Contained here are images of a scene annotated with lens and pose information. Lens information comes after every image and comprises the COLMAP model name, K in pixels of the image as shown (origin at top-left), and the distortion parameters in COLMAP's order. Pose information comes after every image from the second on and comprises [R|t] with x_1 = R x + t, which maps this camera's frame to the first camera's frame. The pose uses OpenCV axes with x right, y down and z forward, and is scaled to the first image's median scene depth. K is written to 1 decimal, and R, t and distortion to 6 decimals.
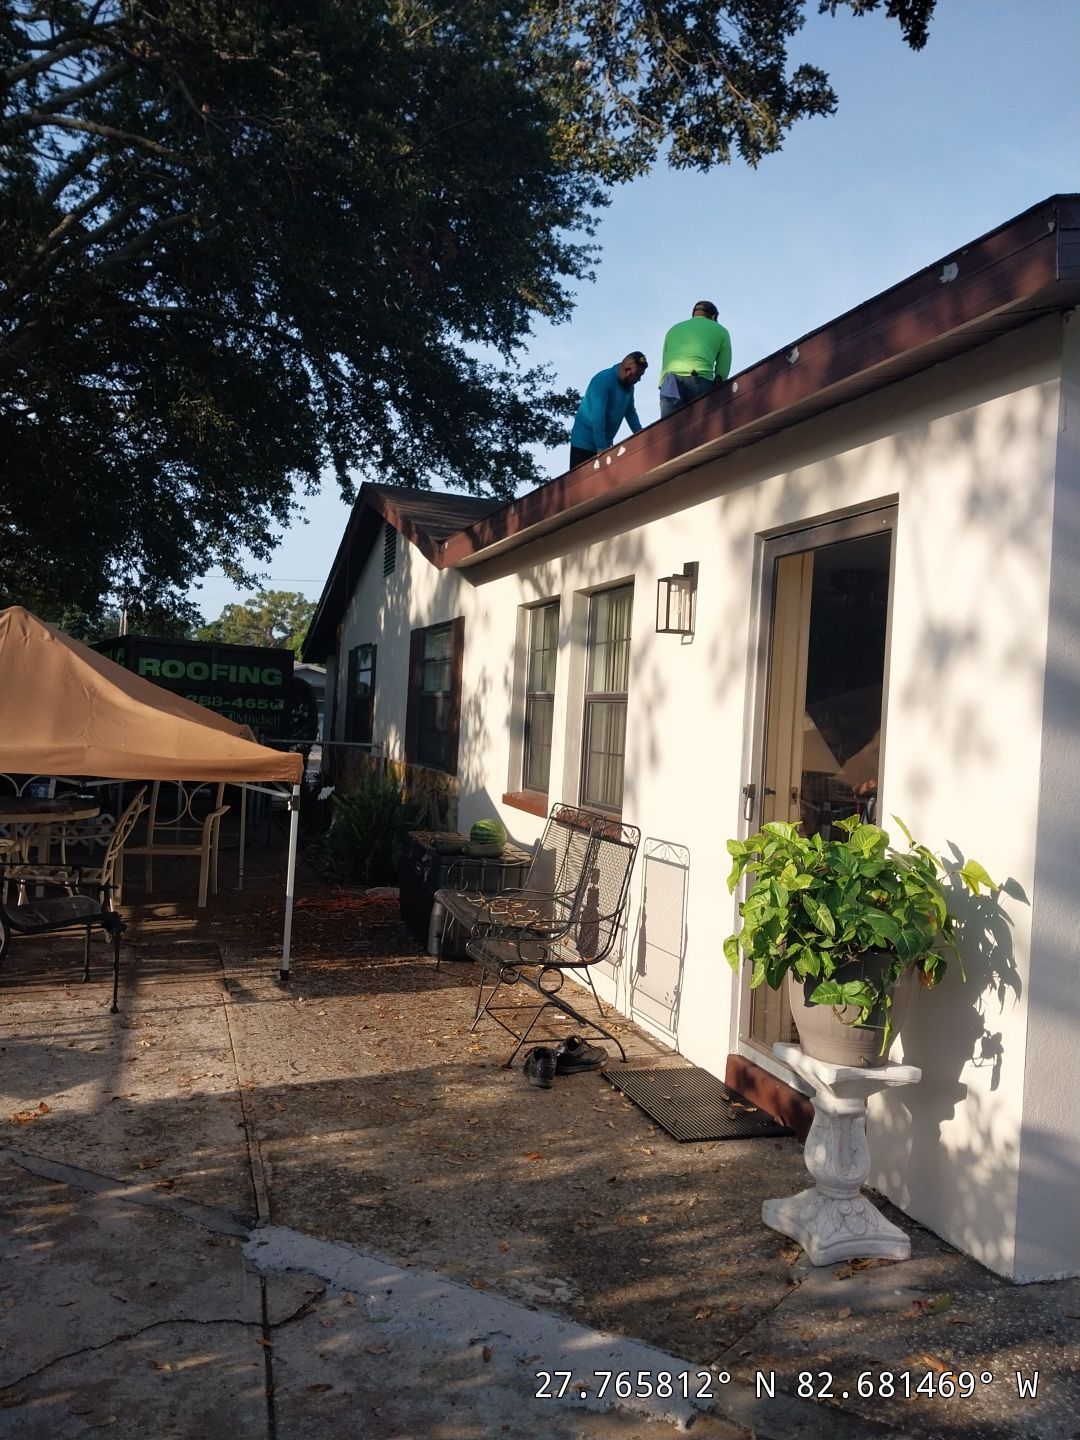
lens RADIAL K [[1108.5, 0, 540.0], [0, 1108.5, 720.0], [0, 0, 1]] dist [0.007014, -0.009190]
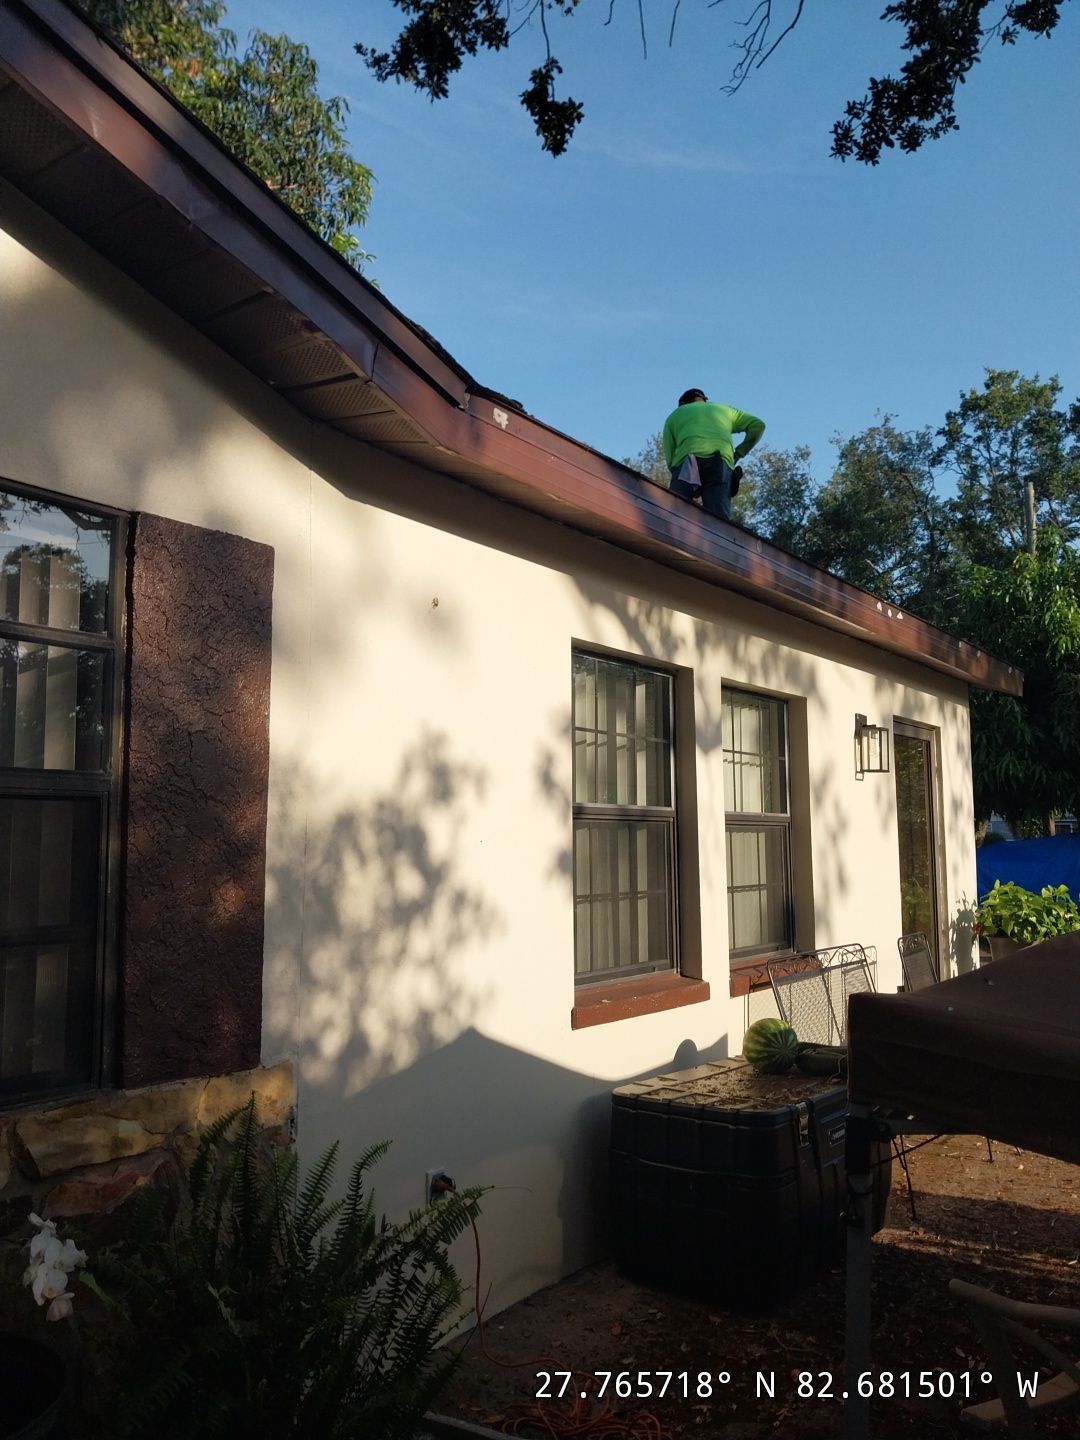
lens RADIAL K [[1122.9, 0, 550.2], [0, 1122.9, 716.3], [0, 0, 1]] dist [0.008577, -0.019967]
pose [[-0.586289, -0.006534, 0.810076, -0.780756], [-0.068355, 0.996800, -0.041432, -0.080475], [-0.807213, -0.079664, -0.584859, 2.345144]]
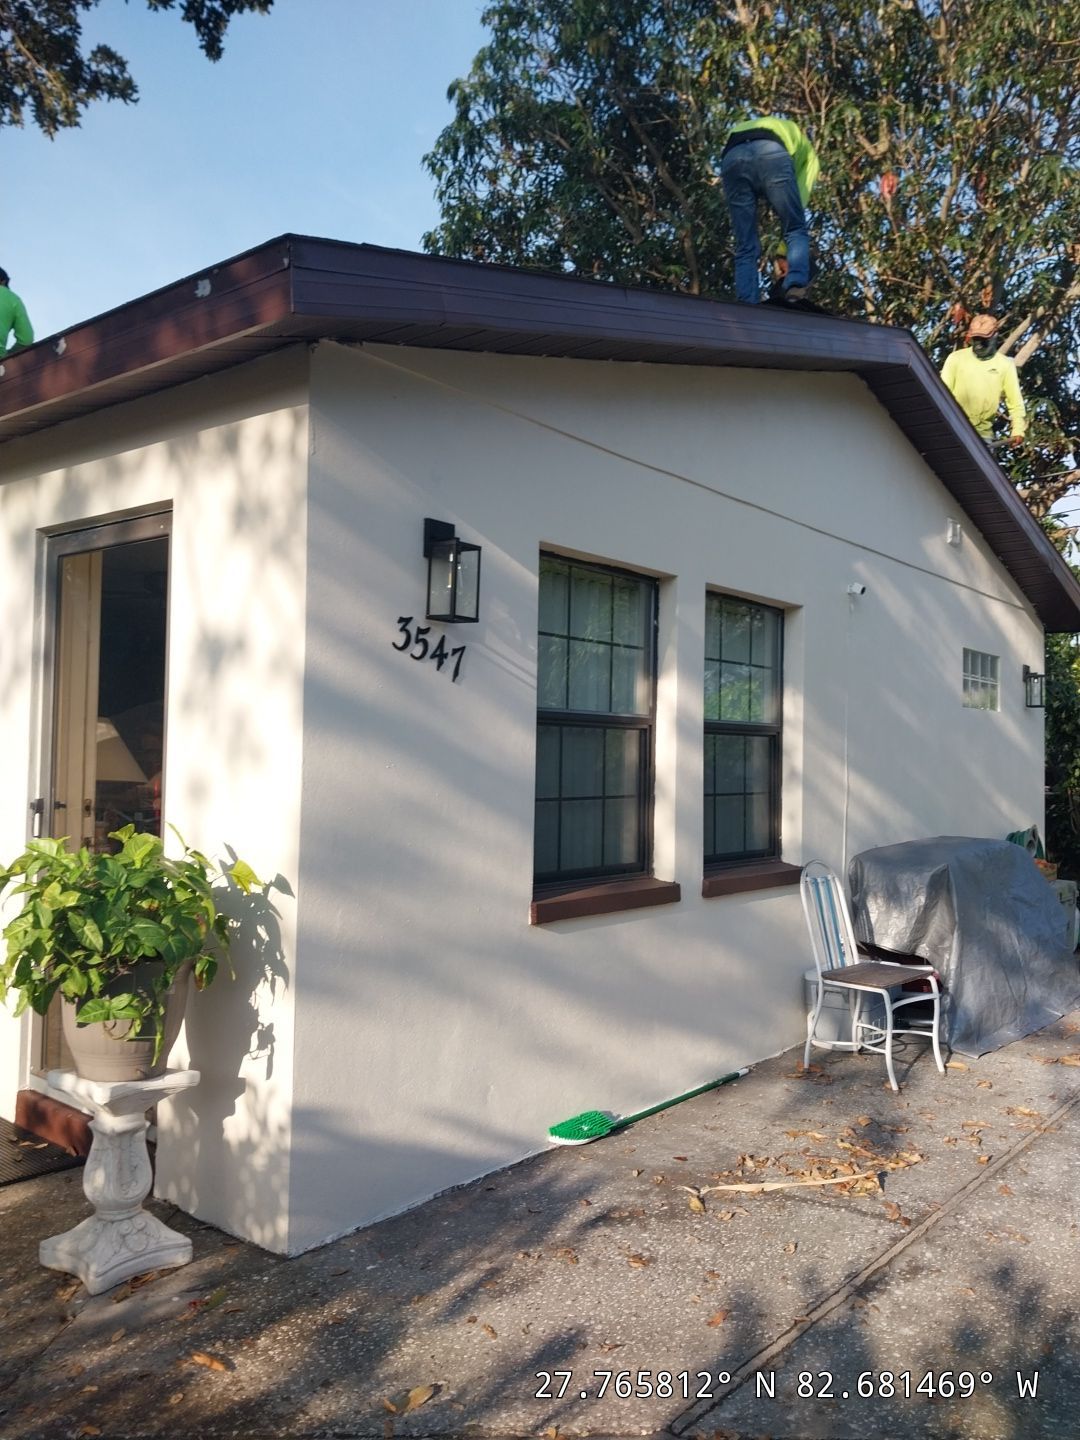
lens RADIAL K [[1122.9, 0, 550.2], [0, 1122.9, 716.3], [0, 0, 1]] dist [0.008577, -0.019967]
pose [[0.855387, -0.022446, 0.517503, 0.093094], [0.024481, 0.999696, 0.002896, -0.003939], [-0.517411, 0.010192, 0.855676, -0.044551]]
